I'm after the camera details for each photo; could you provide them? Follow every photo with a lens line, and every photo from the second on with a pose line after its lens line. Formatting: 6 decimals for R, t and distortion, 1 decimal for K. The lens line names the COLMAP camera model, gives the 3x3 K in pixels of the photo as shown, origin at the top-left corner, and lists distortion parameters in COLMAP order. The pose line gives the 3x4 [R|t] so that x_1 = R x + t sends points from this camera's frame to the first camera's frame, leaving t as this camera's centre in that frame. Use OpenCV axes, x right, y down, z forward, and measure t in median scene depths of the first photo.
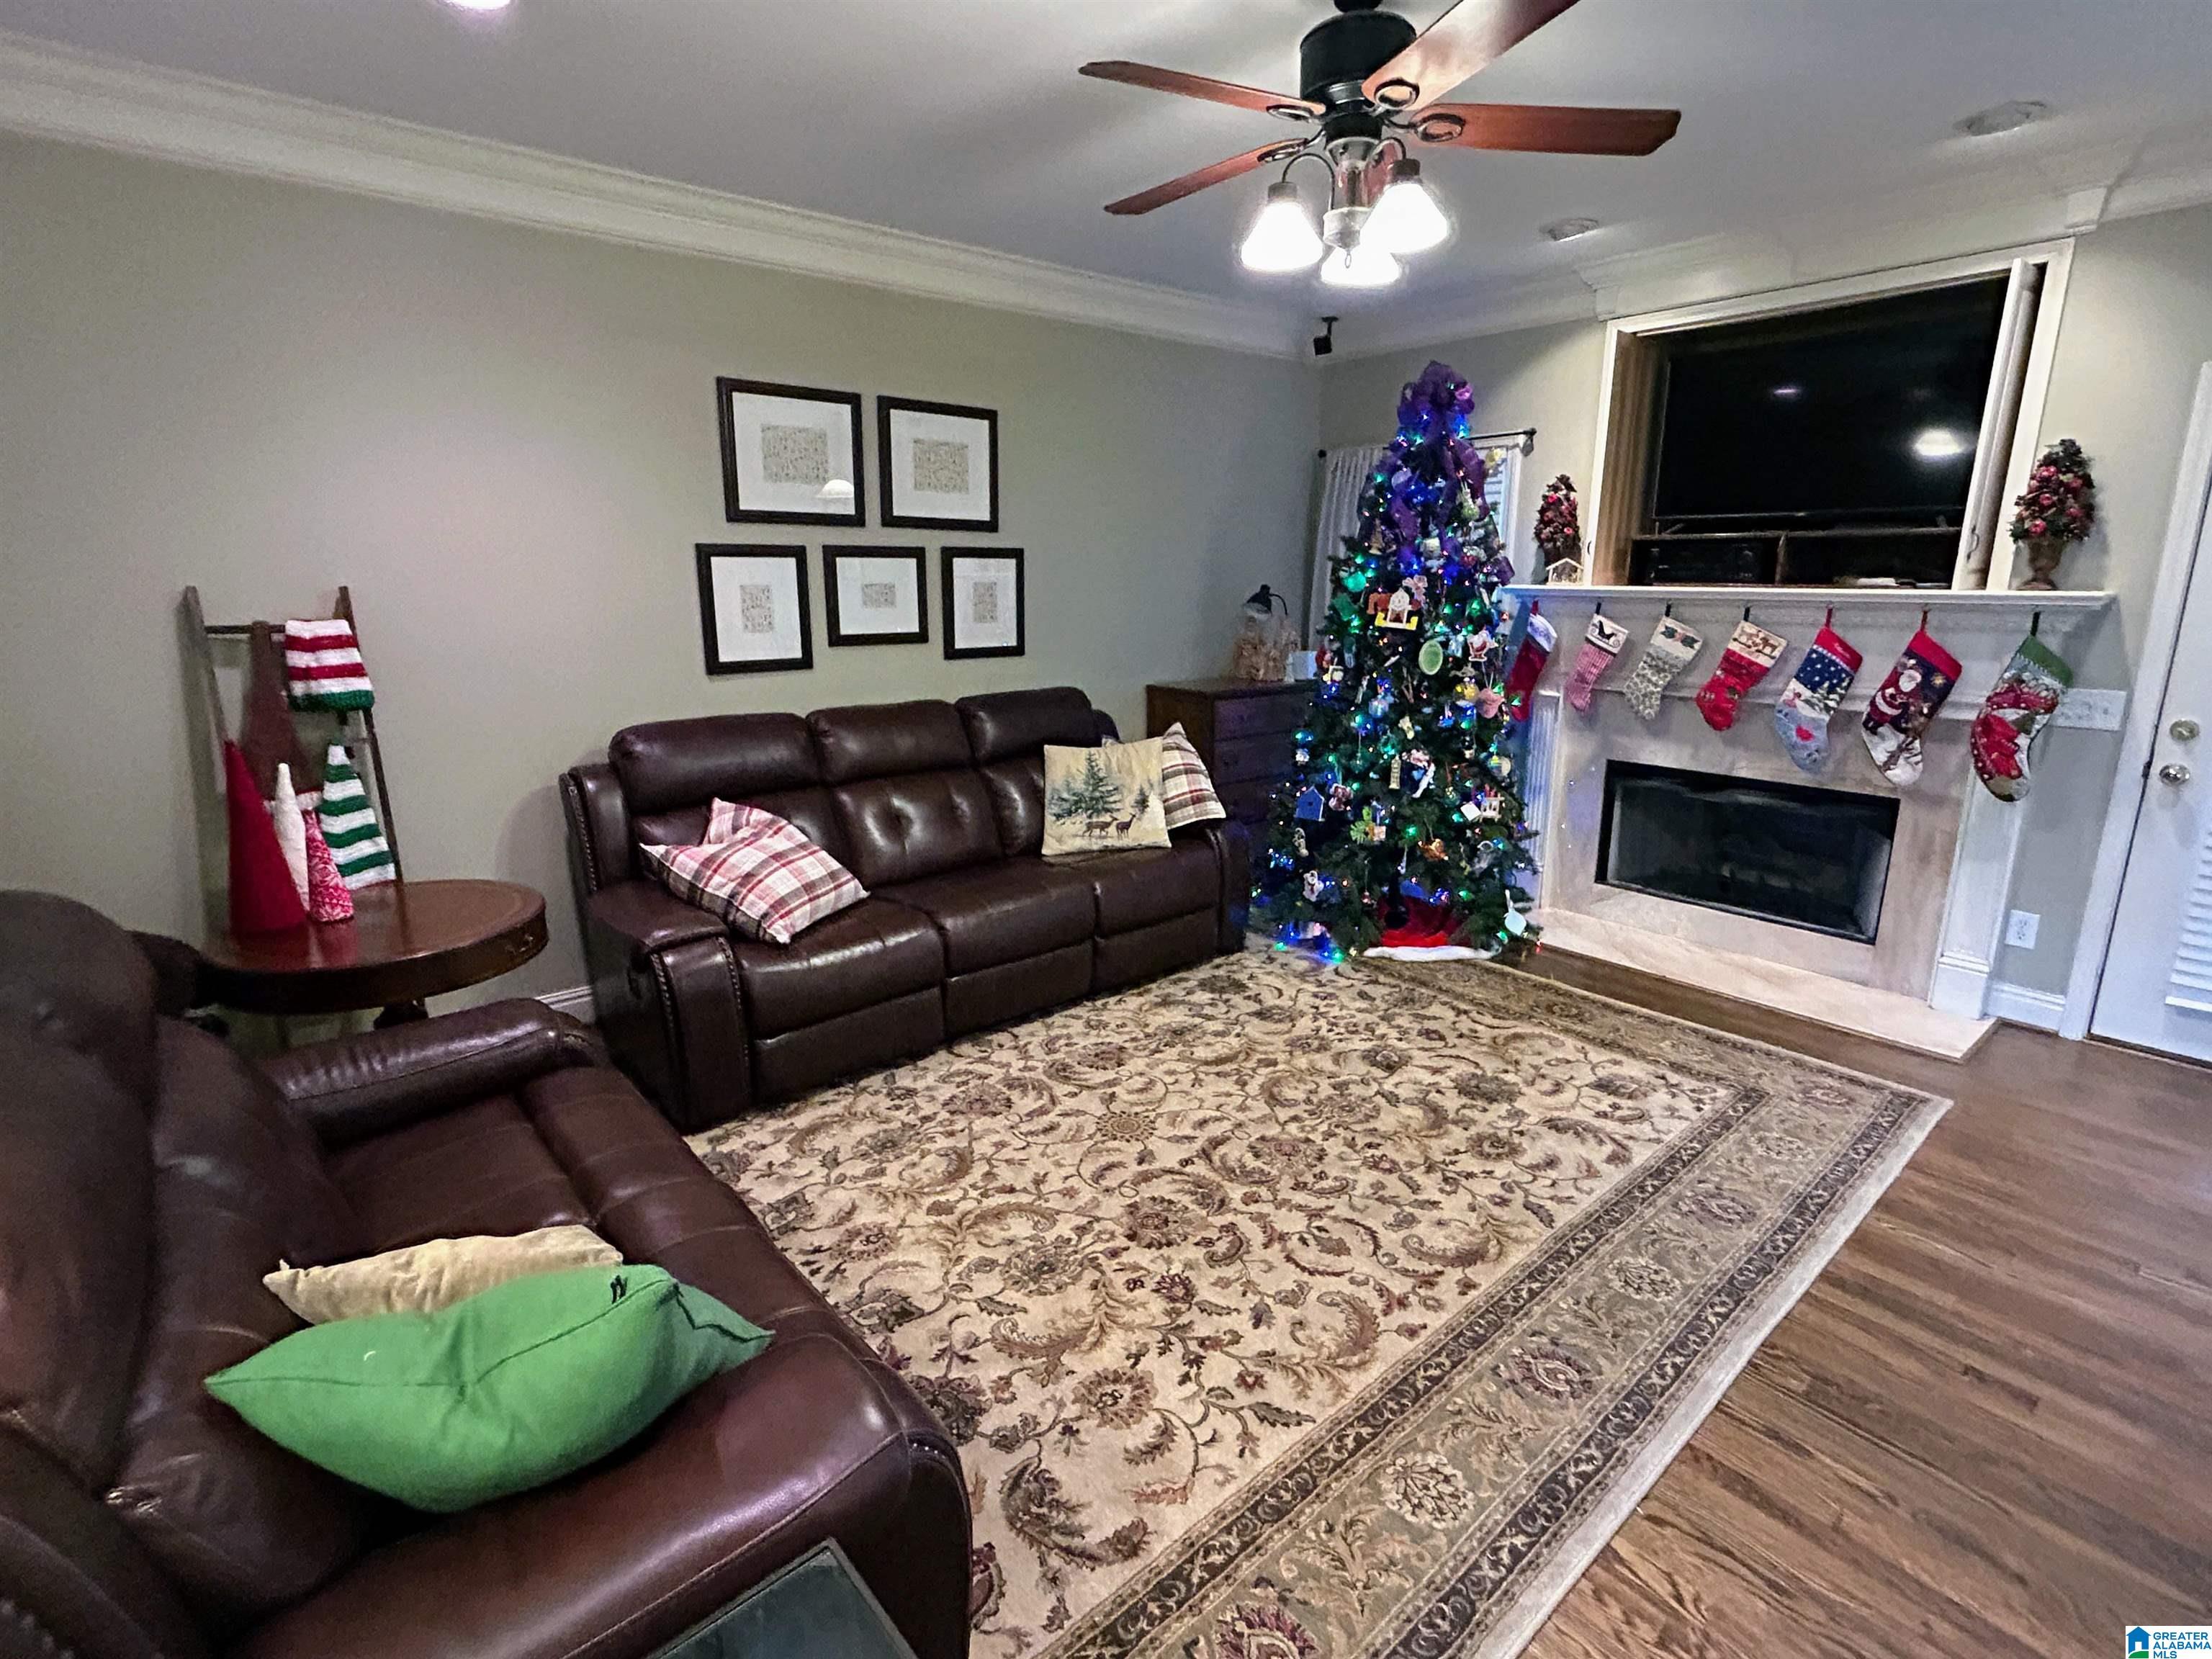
lens RADIAL K [[1070.5, 0, 1104.6], [0, 1070.5, 821.4], [0, 0, 1]] dist [-0.004540, 0.003066]
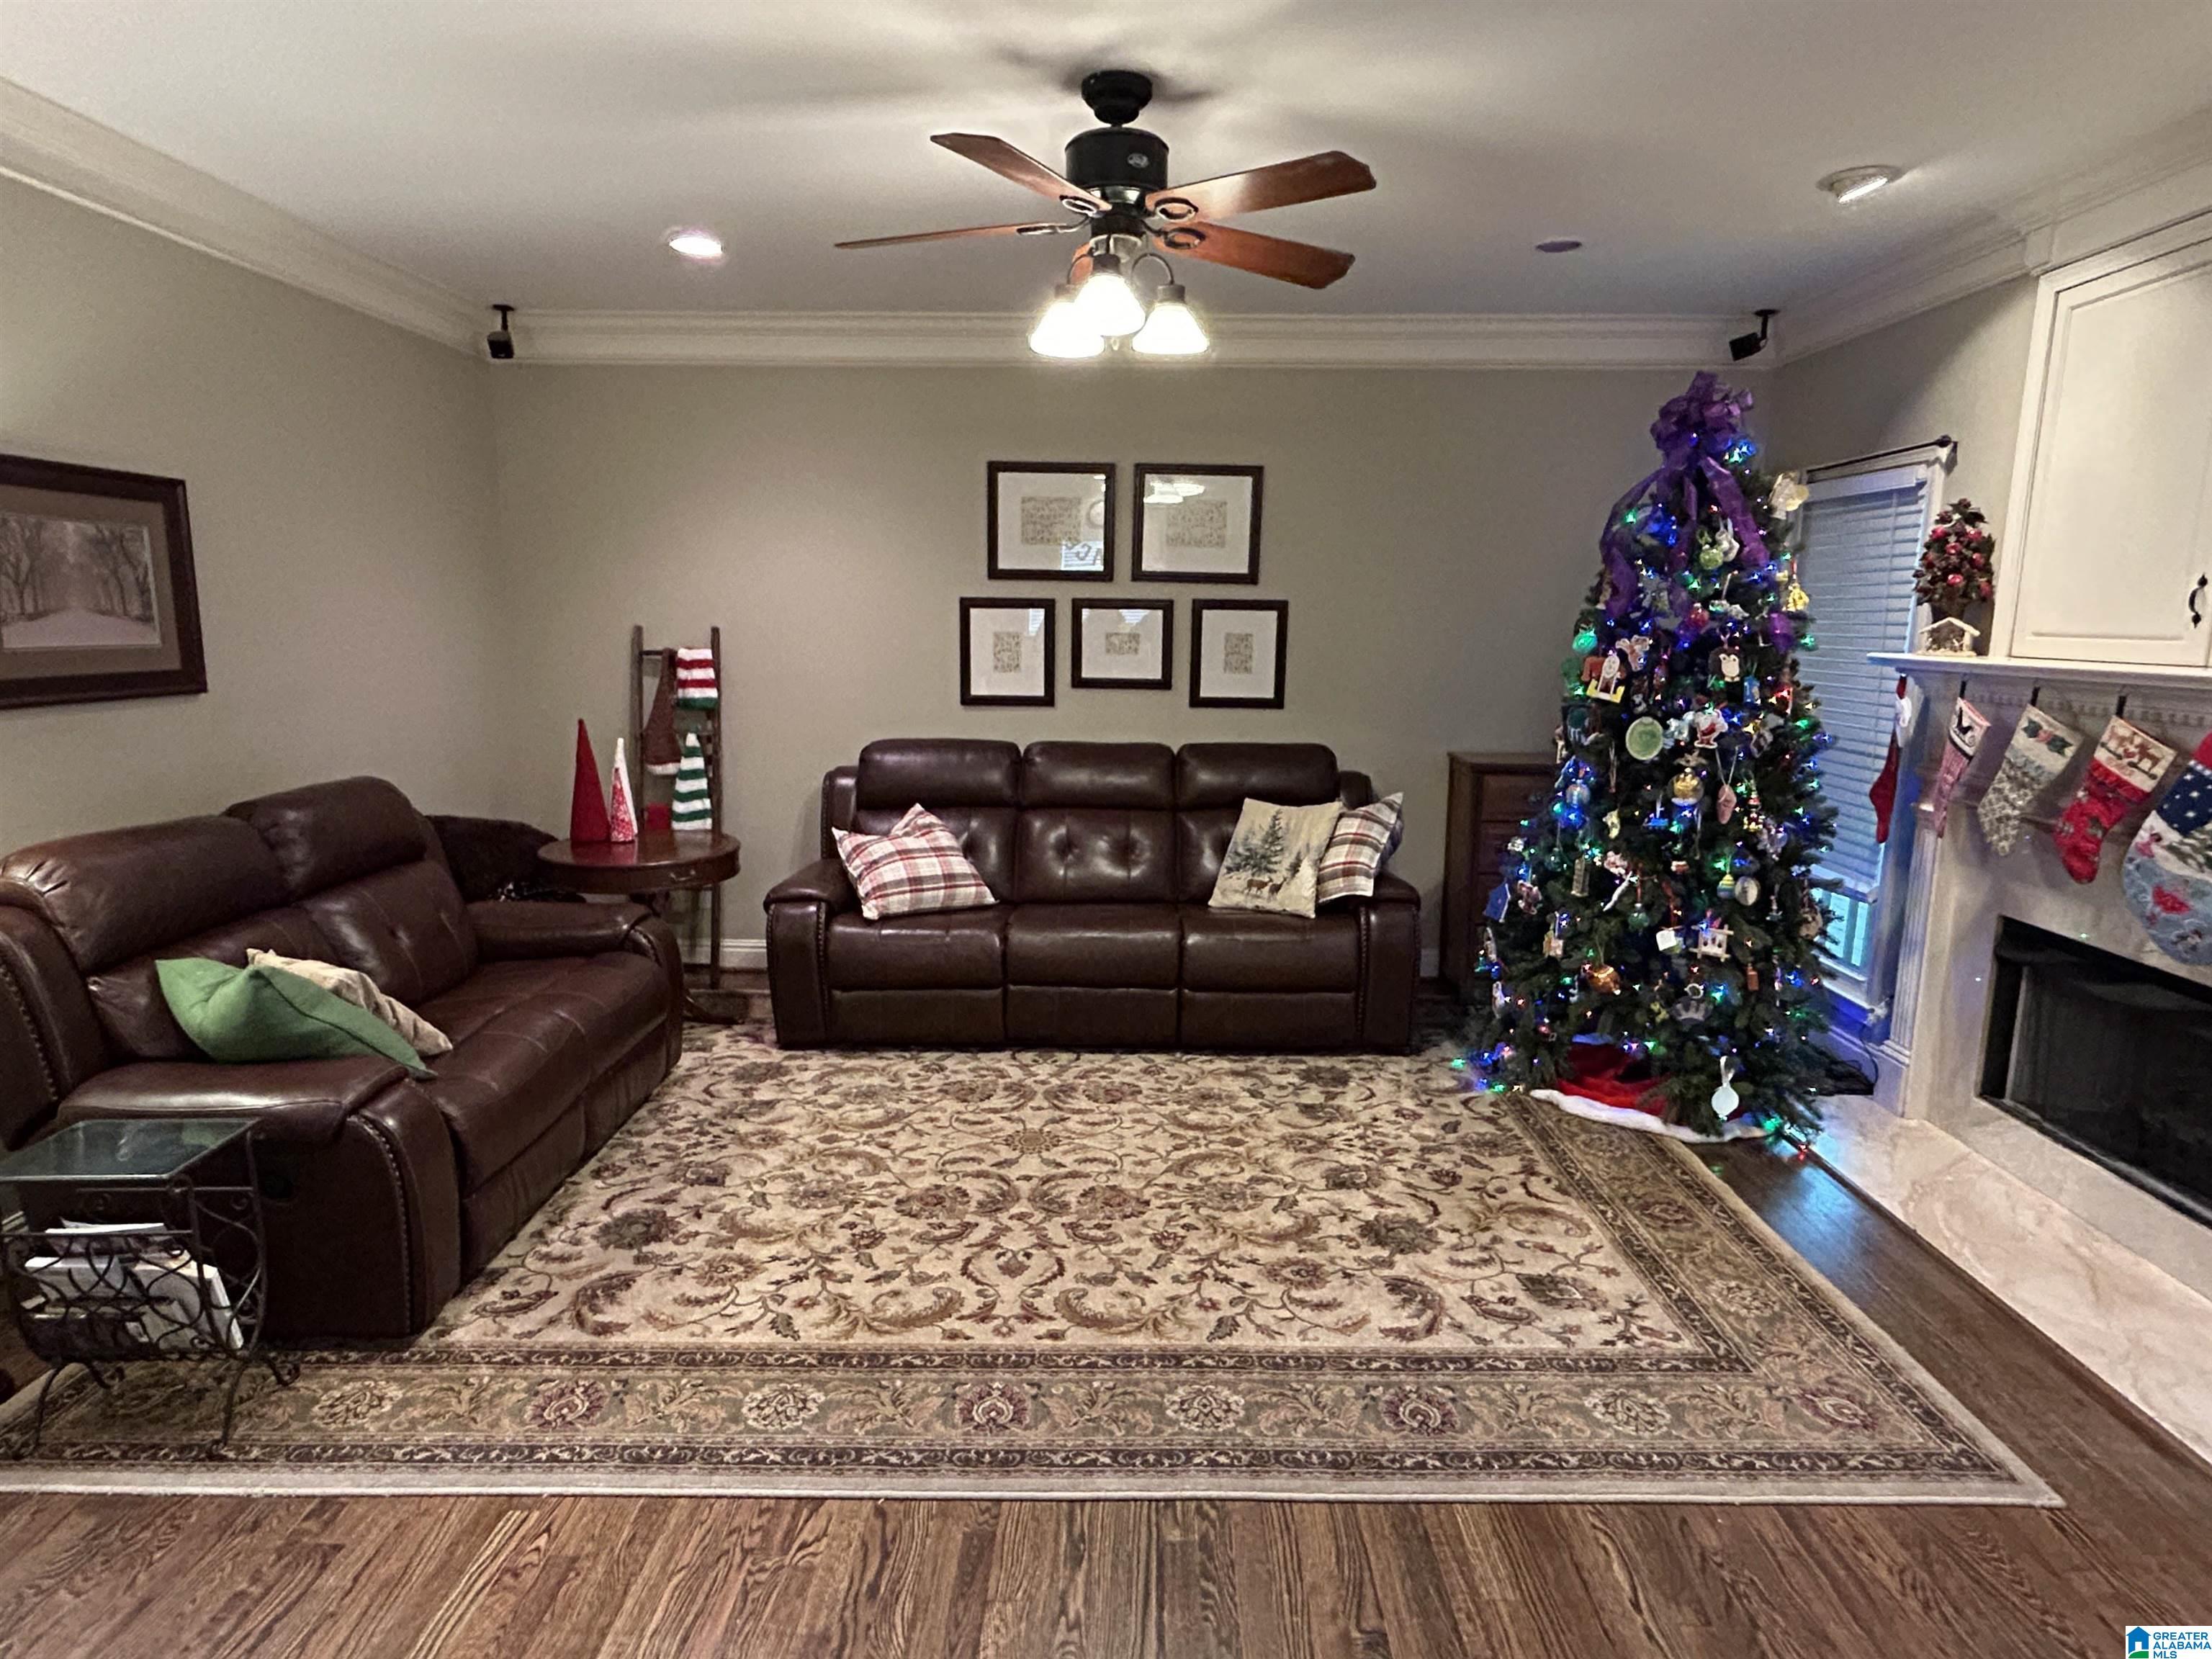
lens RADIAL K [[1229.9, 0, 1100.3], [0, 1229.9, 816.0], [0, 0, 1]] dist [-0.002095, -0.002815]
pose [[0.756324, 0.115720, -0.643881, 0.669426], [-0.160766, 0.986926, -0.011468, -0.024046], [0.634136, 0.112188, 0.765040, 0.061417]]
